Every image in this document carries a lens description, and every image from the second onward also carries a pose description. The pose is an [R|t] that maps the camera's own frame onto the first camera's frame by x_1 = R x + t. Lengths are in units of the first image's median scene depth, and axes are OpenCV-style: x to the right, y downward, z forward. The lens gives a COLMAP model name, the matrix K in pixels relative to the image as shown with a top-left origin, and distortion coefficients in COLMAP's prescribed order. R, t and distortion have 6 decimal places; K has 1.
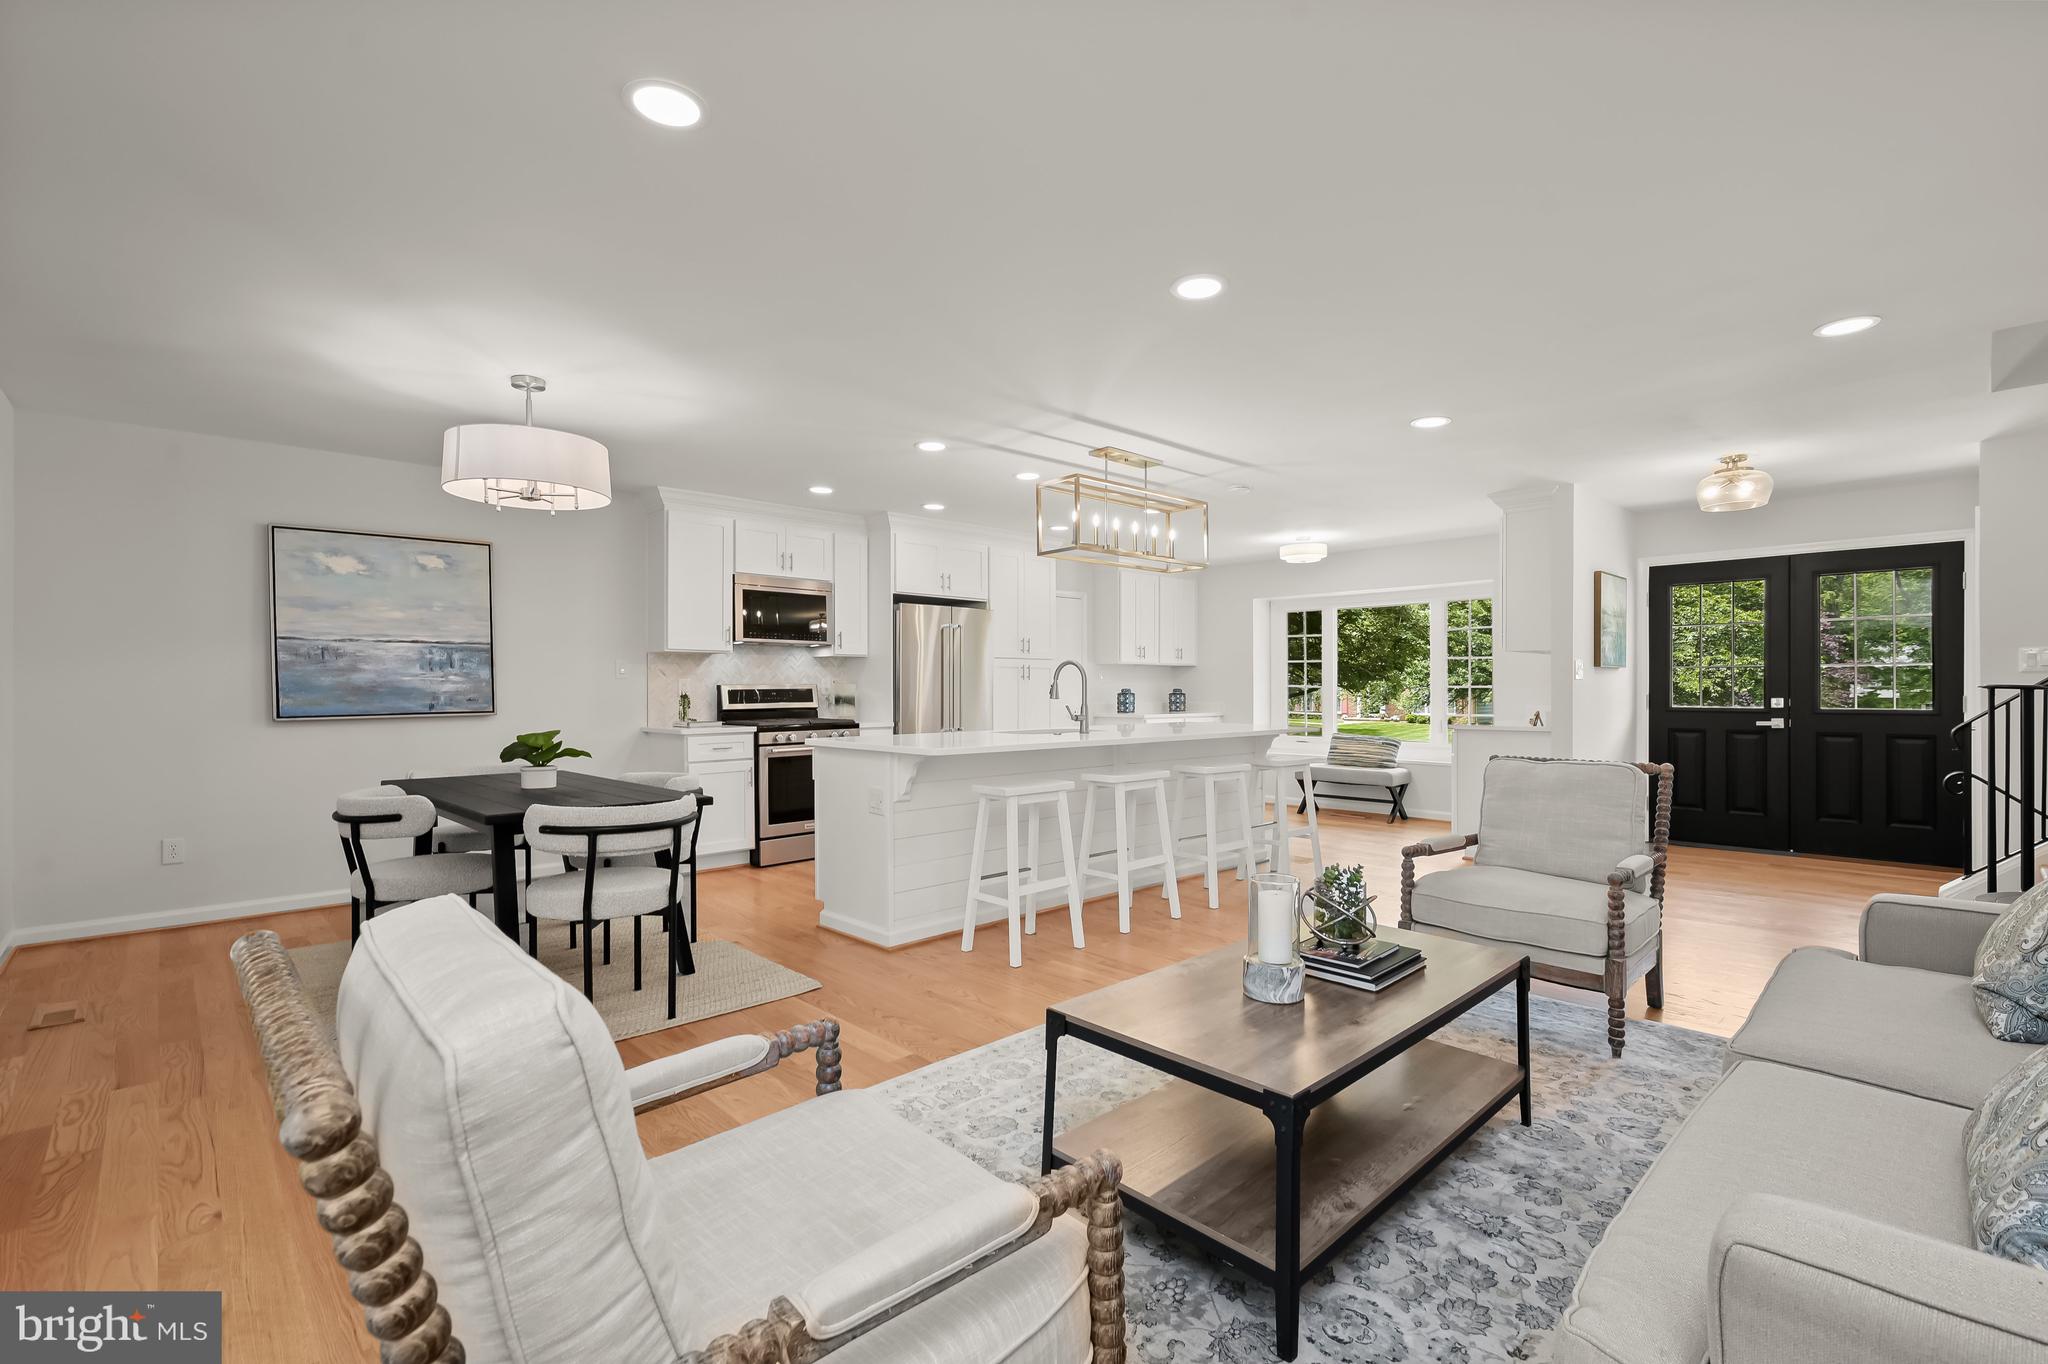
lens RADIAL K [[918.4, 0, 1030.7], [0, 918.4, 686.3], [0, 0, 1]] dist [0.000350, -0.000064]
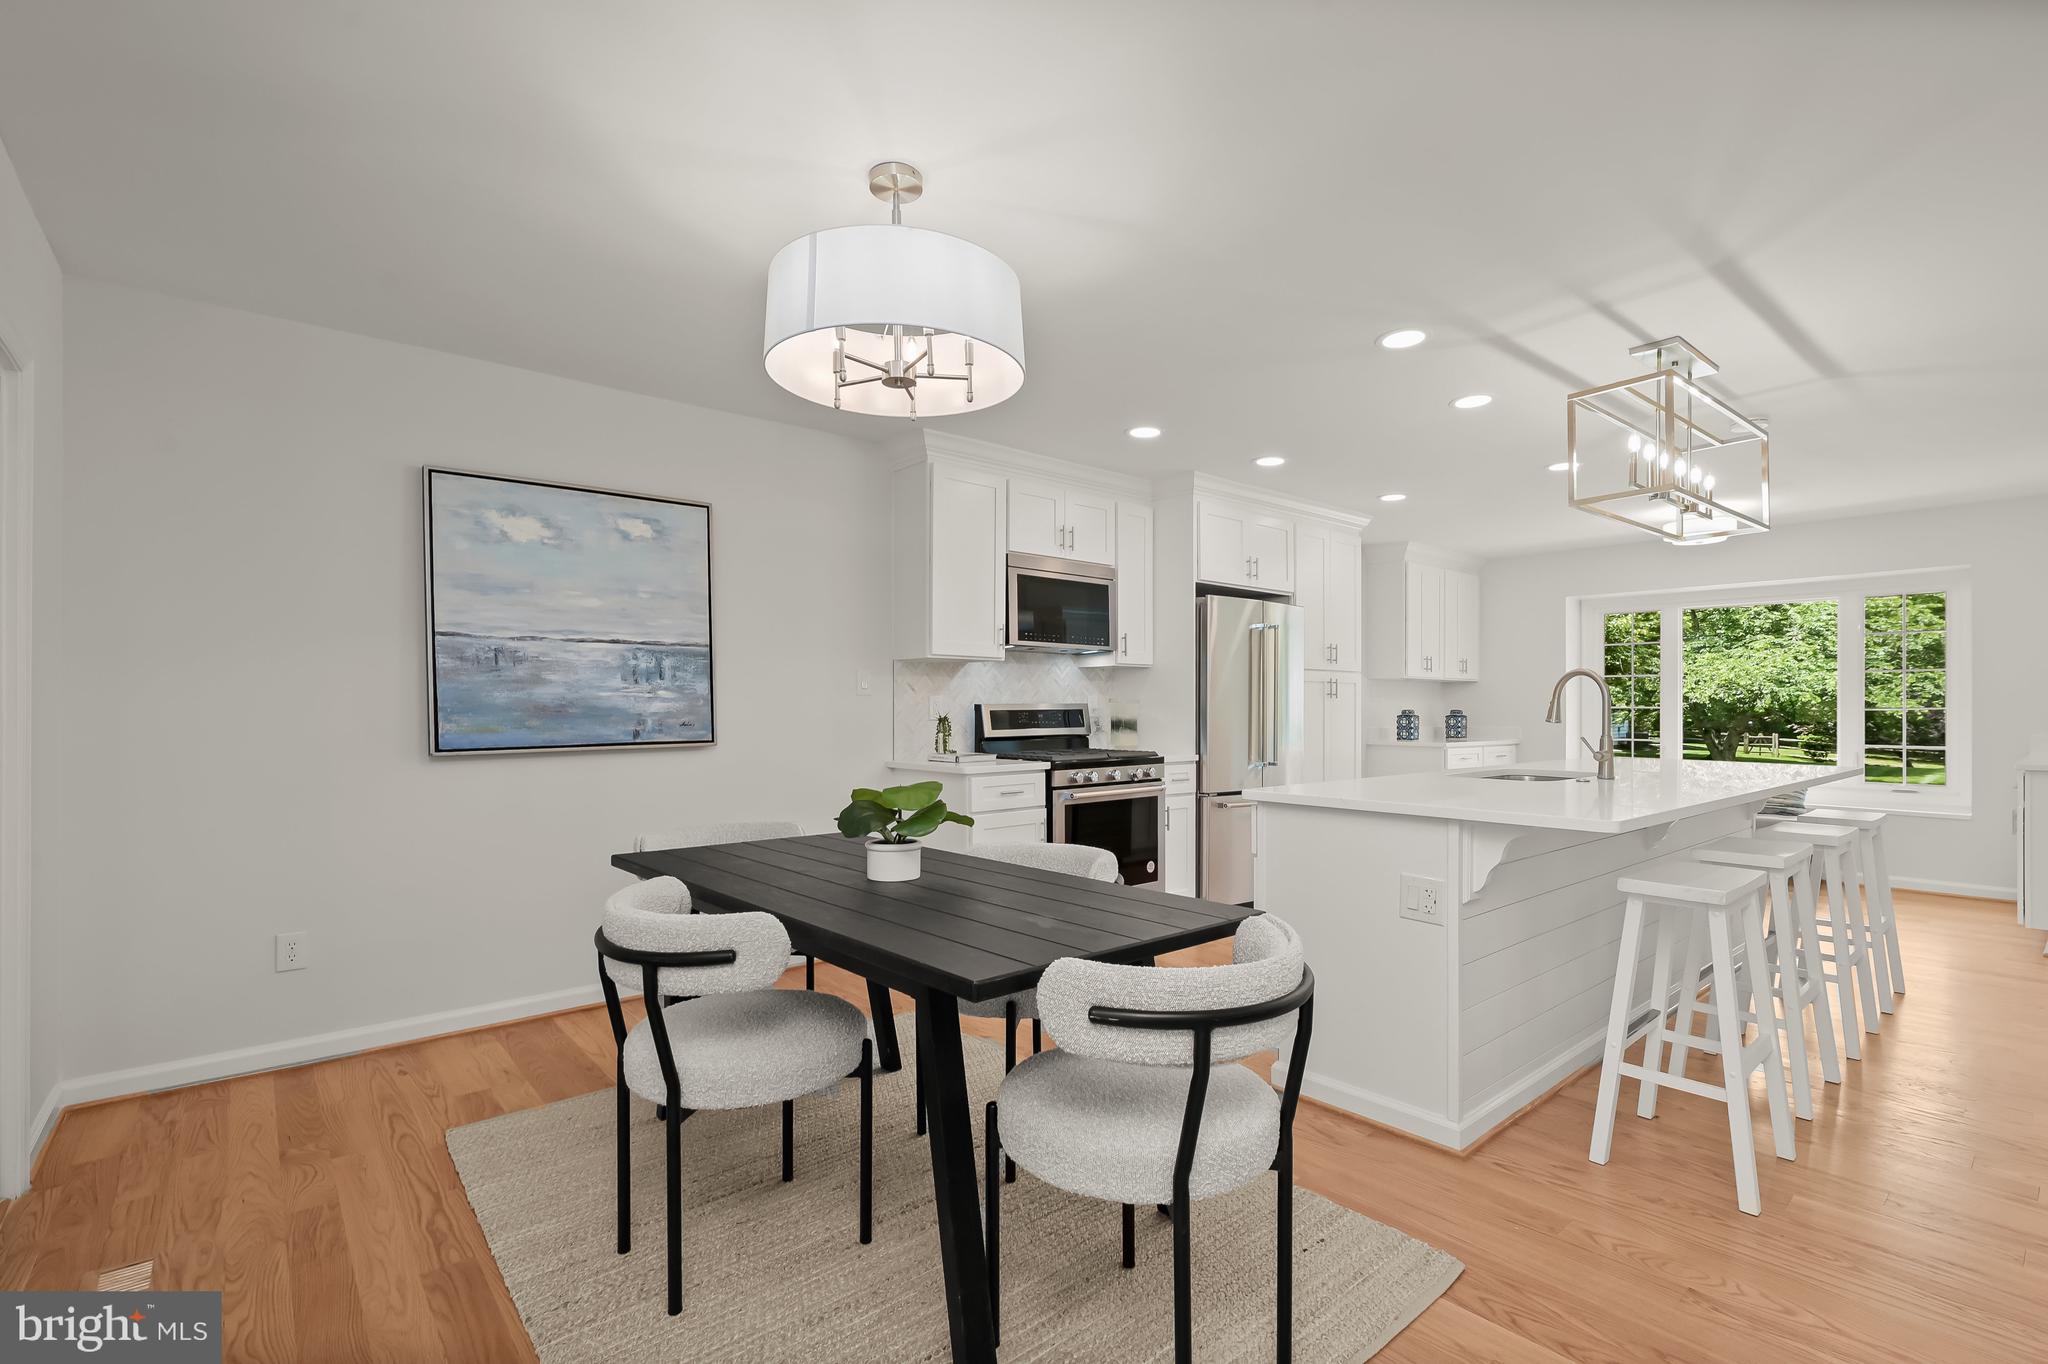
lens RADIAL K [[918.4, 0, 1020.0], [0, 918.4, 704.0], [0, 0, 1]] dist [0.000350, -0.000064]
pose [[0.998646, 0.003129, -0.051921, -0.310735], [-0.003152, 0.999995, -0.000368, -0.001492], [0.051920, 0.000531, 0.998651, 0.302389]]
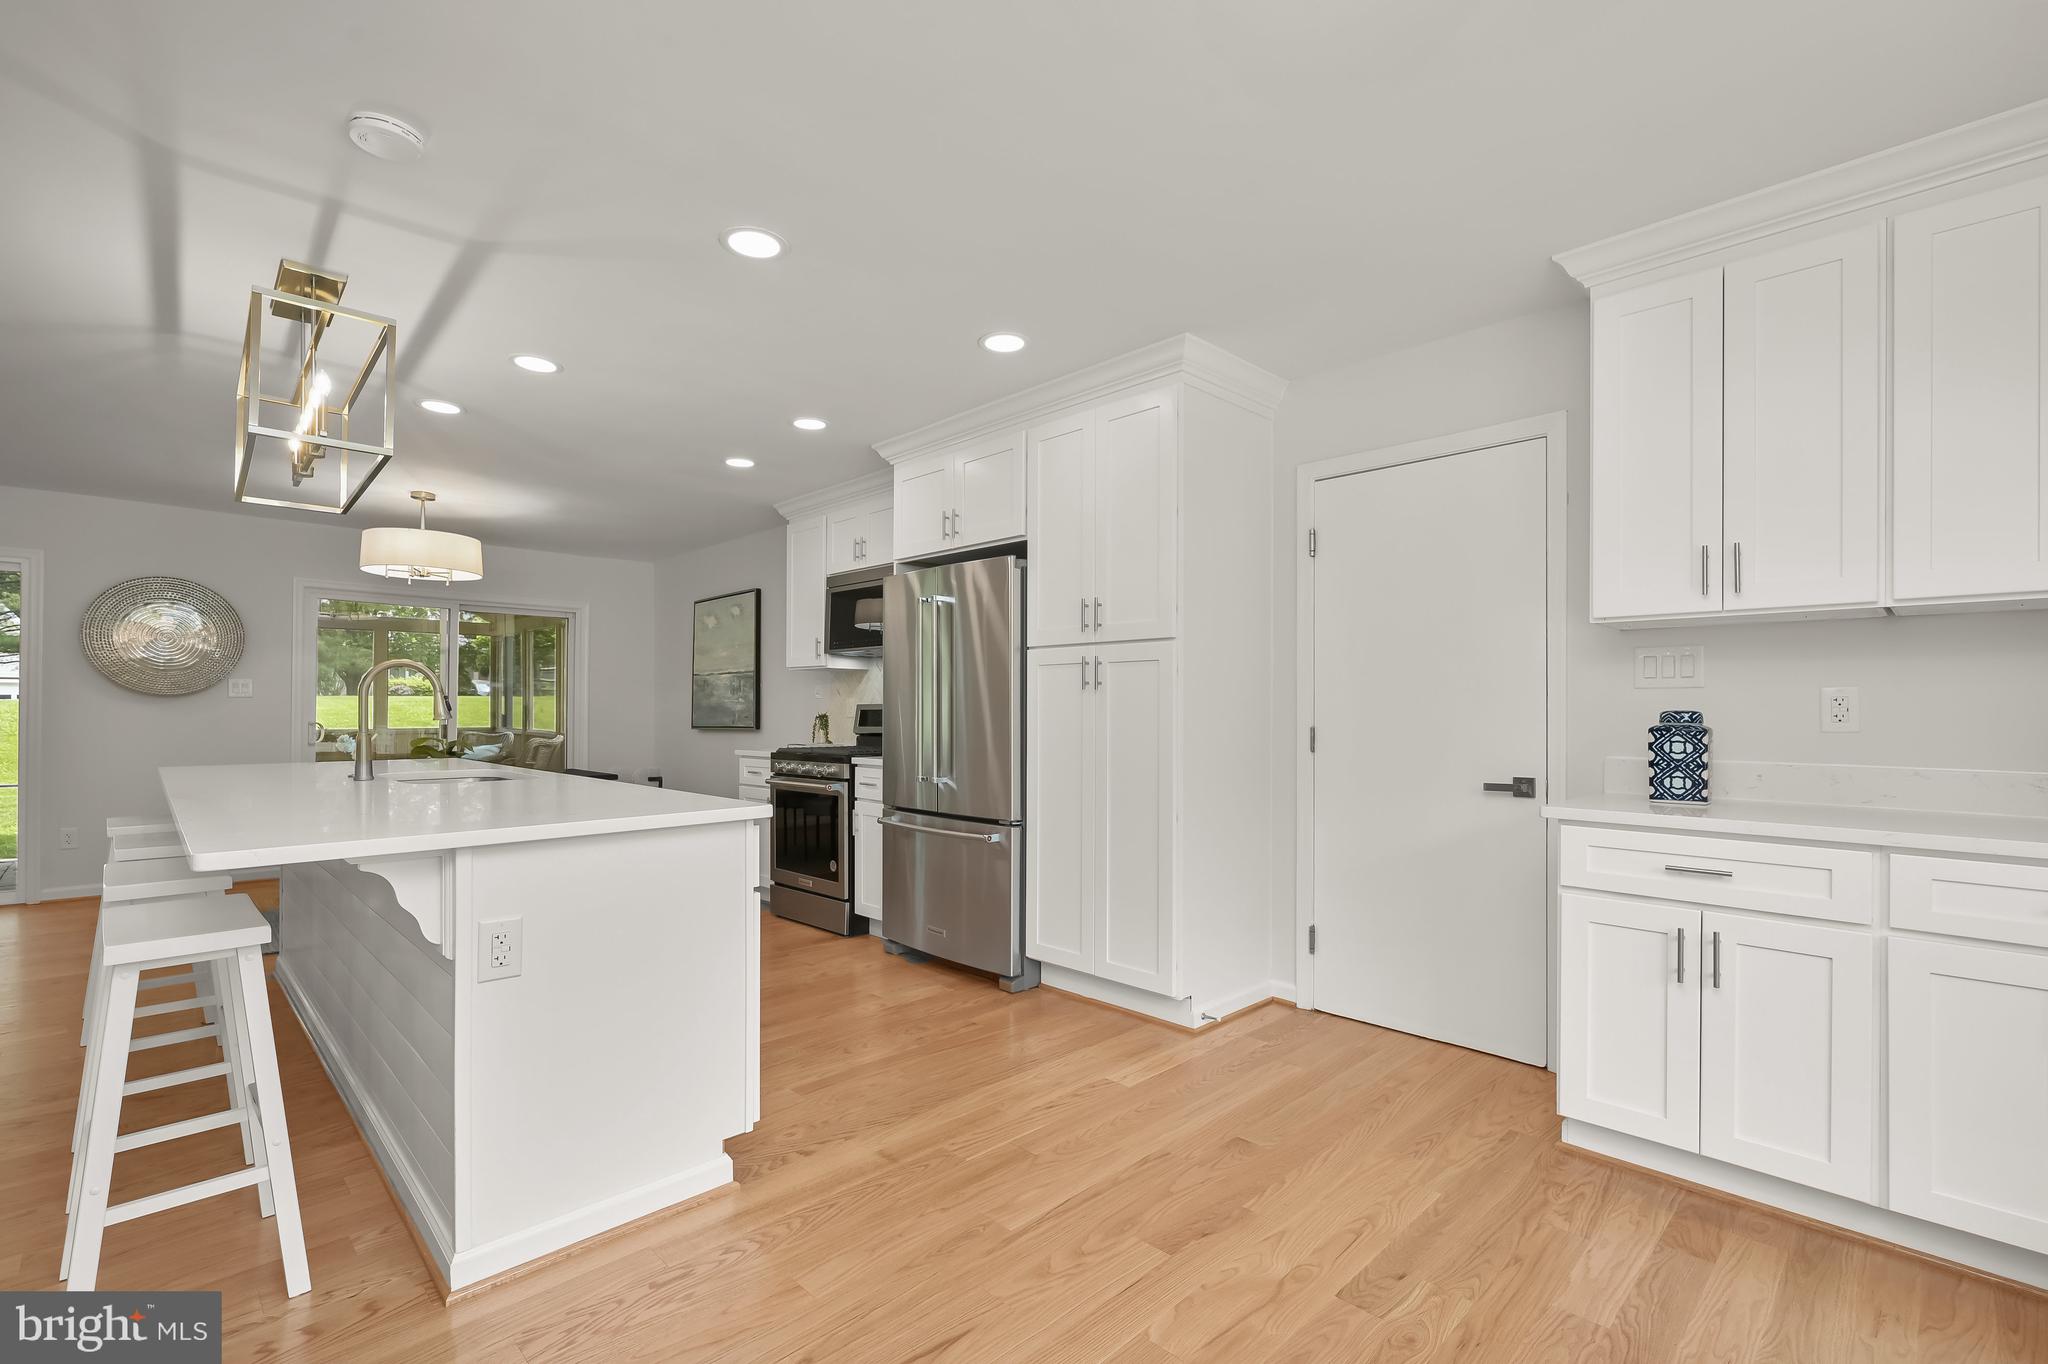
lens RADIAL K [[918.4, 0, 1073.5], [0, 918.4, 704.0], [0, 0, 1]] dist [0.000350, -0.000064]
pose [[0.037222, -0.003728, -0.999300, 0.616810], [0.001470, 0.999992, -0.003676, 0.002036], [0.999306, -0.001332, 0.037227, 1.339132]]
